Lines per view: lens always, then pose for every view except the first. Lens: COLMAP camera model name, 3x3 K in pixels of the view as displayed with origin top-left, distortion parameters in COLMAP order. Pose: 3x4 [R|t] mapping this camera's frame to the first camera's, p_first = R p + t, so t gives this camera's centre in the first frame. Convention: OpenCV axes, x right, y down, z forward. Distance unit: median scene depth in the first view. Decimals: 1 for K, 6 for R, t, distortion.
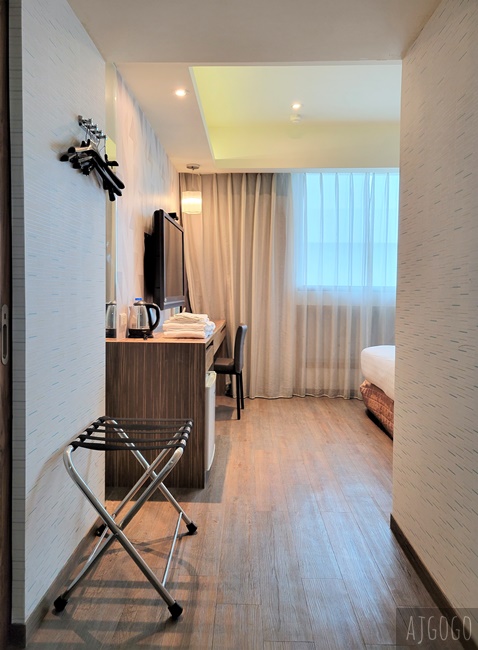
lens RADIAL K [[479.8, 0, 240.9], [0, 479.8, 326.0], [0, 0, 1]] dist [0.019847, 0.009227]
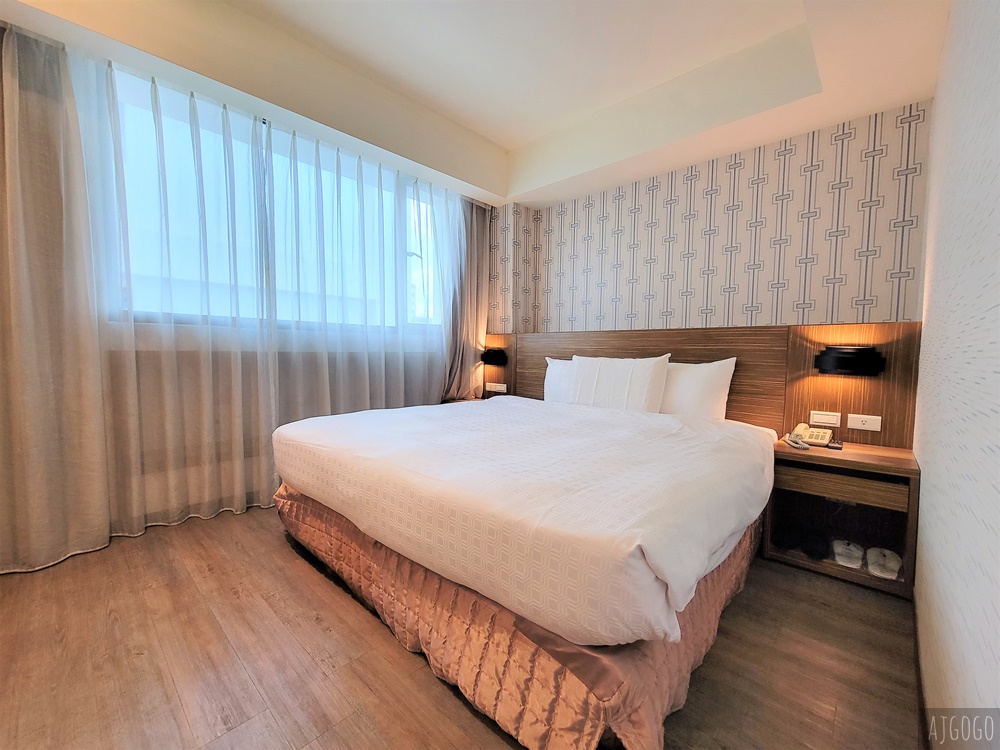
lens RADIAL K [[406.4, 0, 500.6], [0, 406.4, 369.2], [0, 0, 1]] dist [0.007880, -0.001185]
pose [[0.659884, -0.047876, 0.749840, 0.068178], [0.044759, 0.998700, 0.024376, -0.016662], [-0.750033, 0.017477, 0.661170, 0.441789]]
